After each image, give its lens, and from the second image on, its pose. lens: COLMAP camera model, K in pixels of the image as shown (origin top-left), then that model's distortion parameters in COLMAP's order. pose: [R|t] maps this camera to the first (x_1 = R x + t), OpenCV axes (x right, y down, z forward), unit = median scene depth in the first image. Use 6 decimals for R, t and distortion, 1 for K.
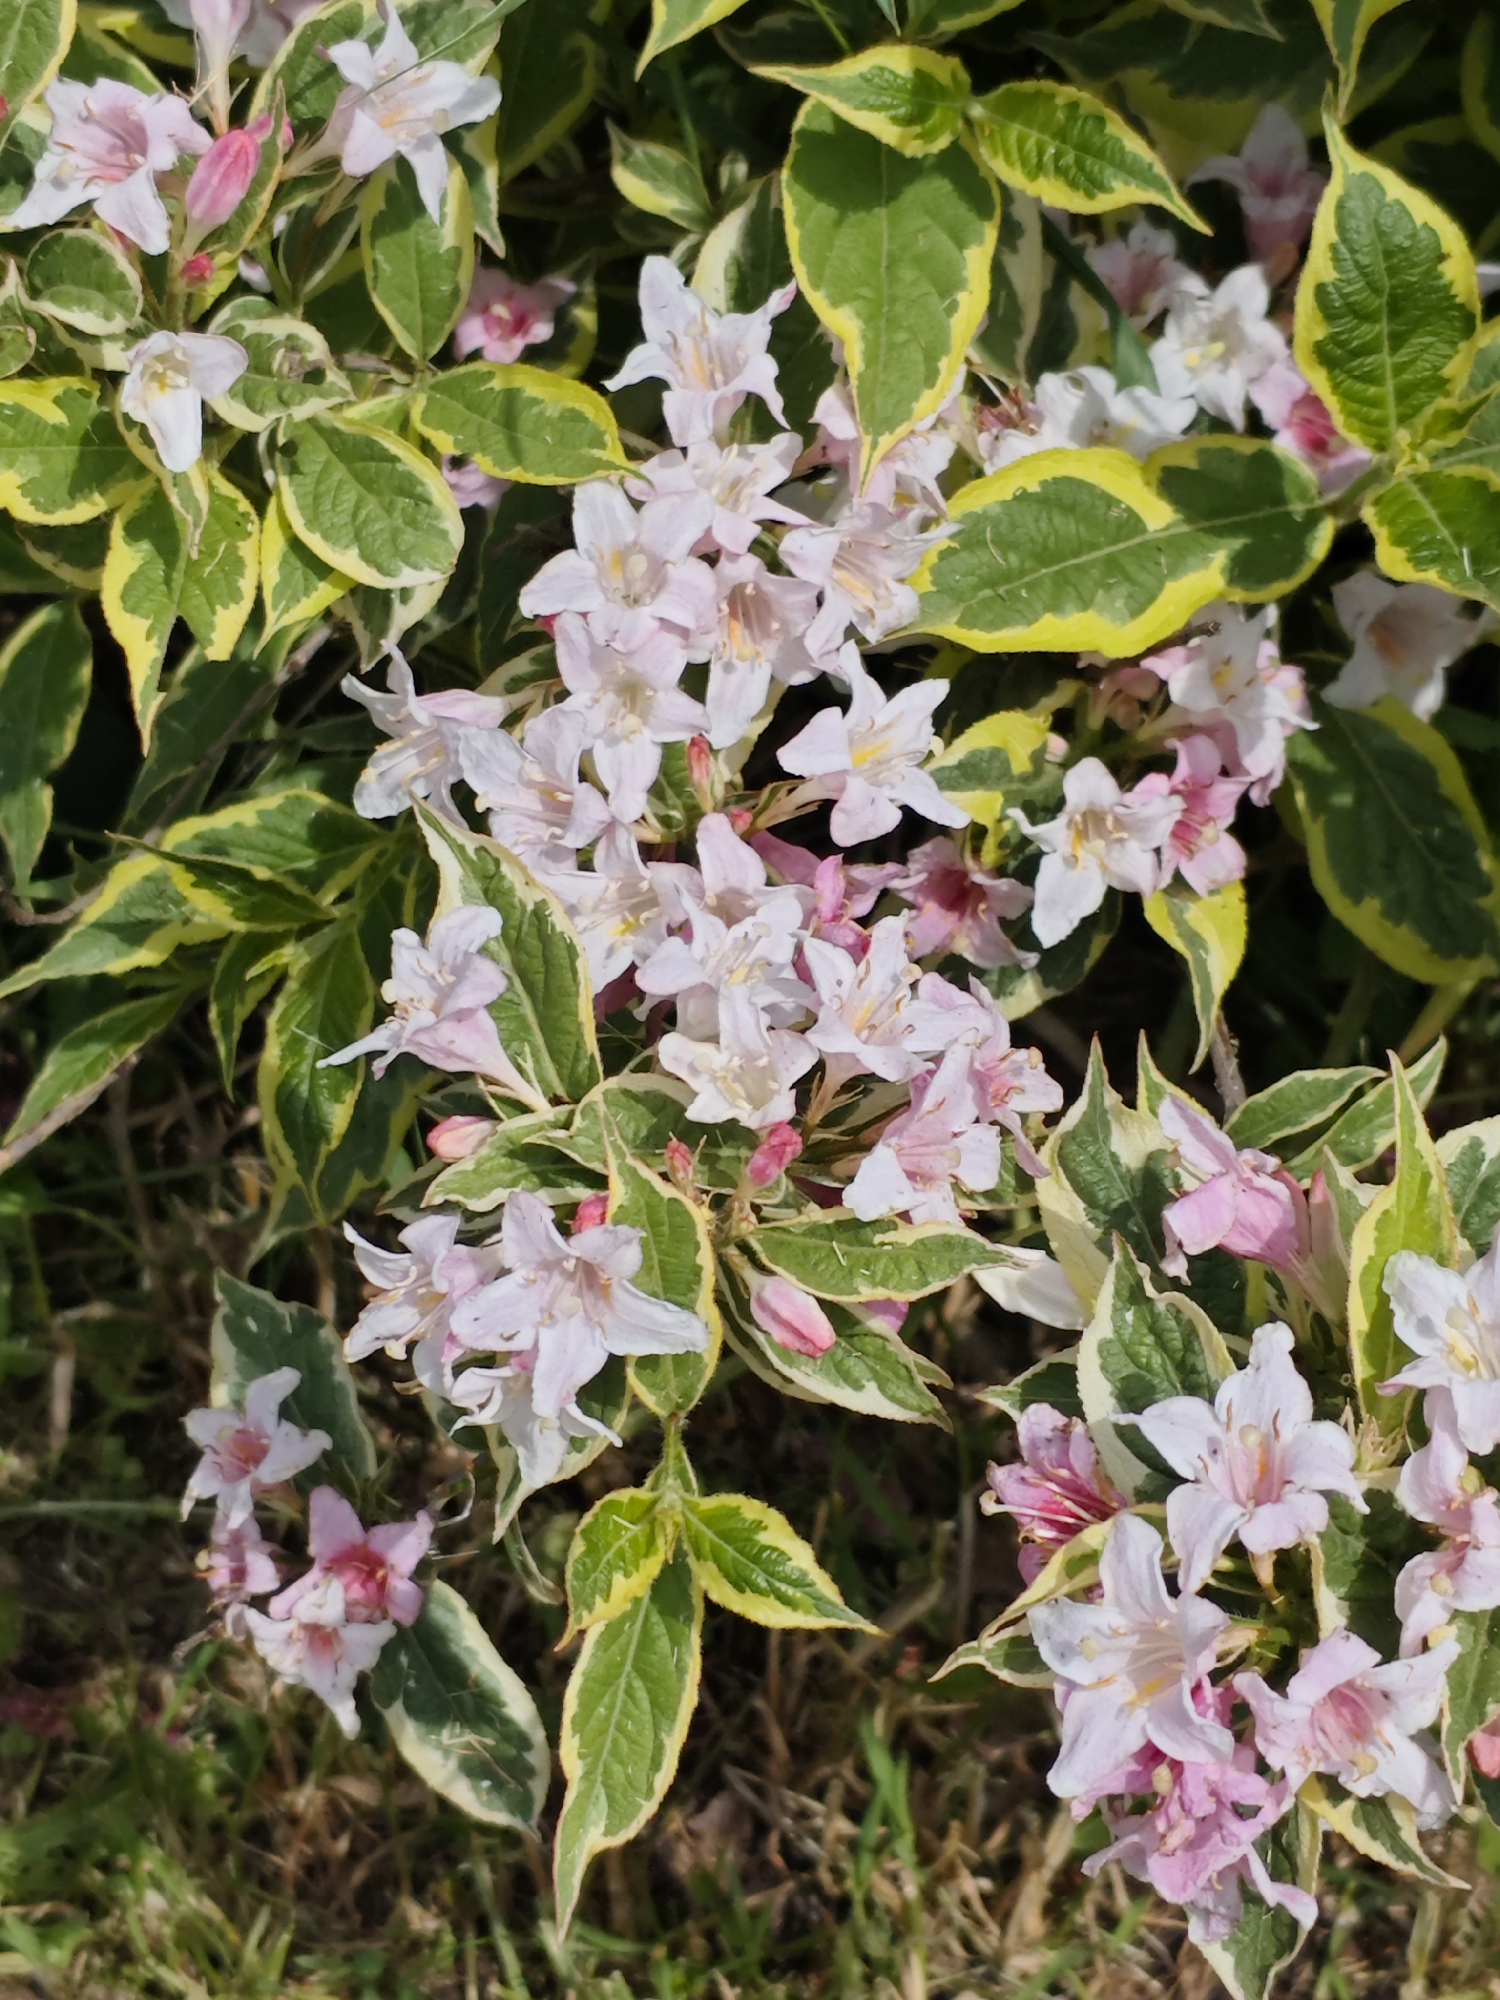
lens RADIAL K [[4290.1, 0, 750.0], [0, 4290.1, 1000.0], [0, 0, 1]] dist [-0.007084, 0.168269]
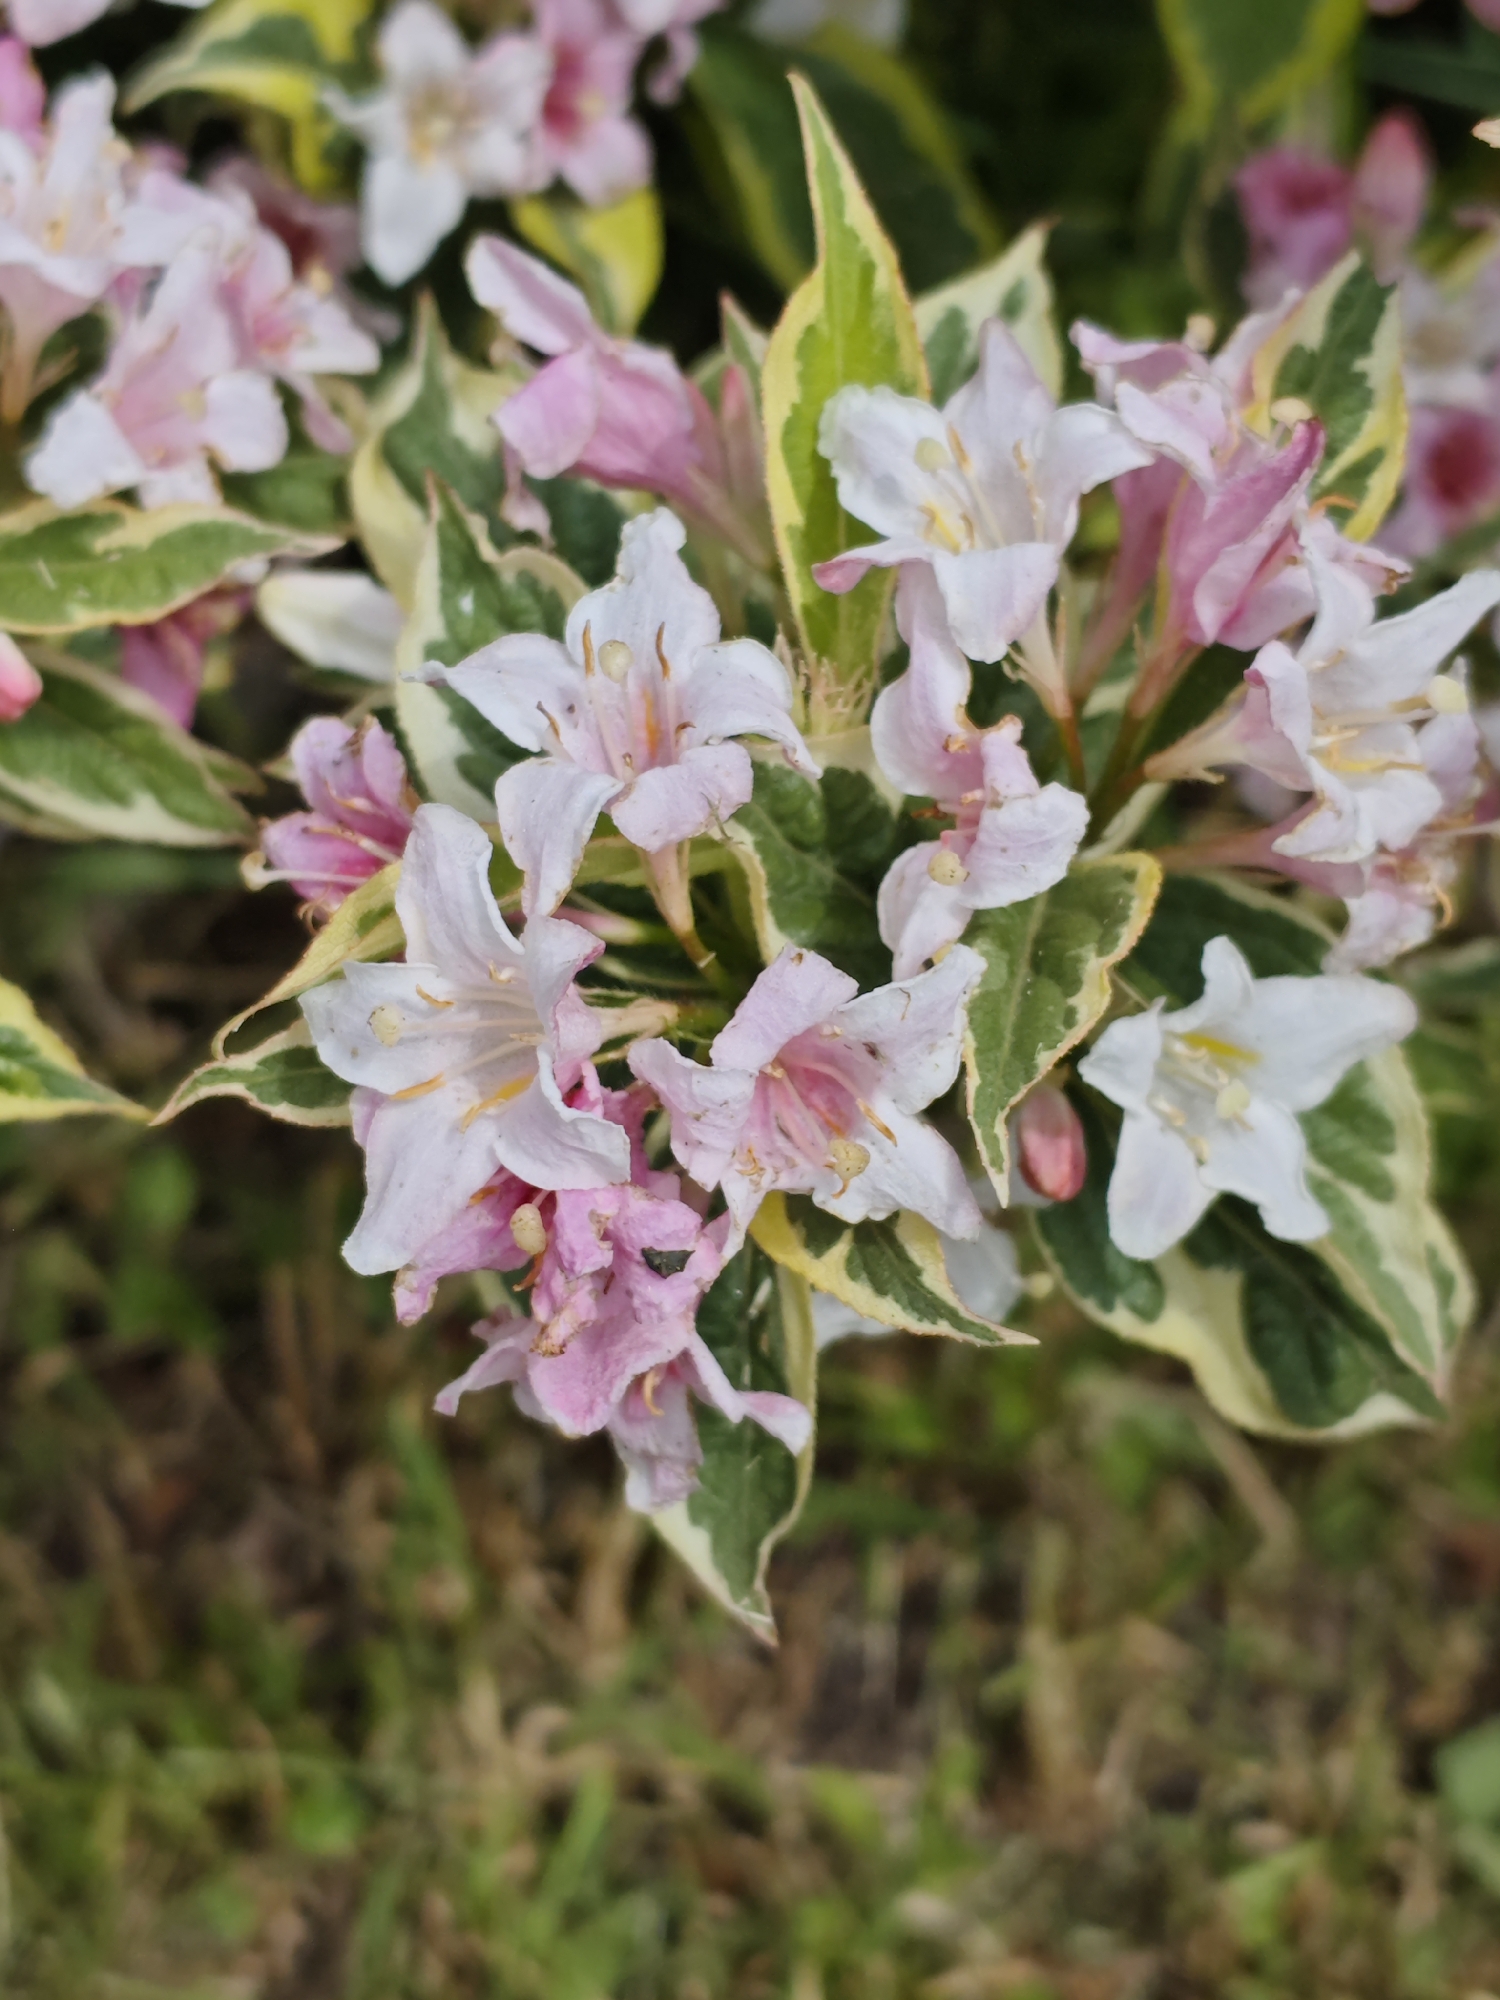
lens RADIAL K [[3537.7, 0, 750.0], [0, 3537.7, 1000.0], [0, 0, 1]] dist [0.568517, -14.723843]
pose [[0.991899, -0.099977, 0.078364, 0.089149], [0.099149, 0.994969, 0.014389, 0.142018], [-0.079408, -0.006503, 0.996821, 0.480410]]
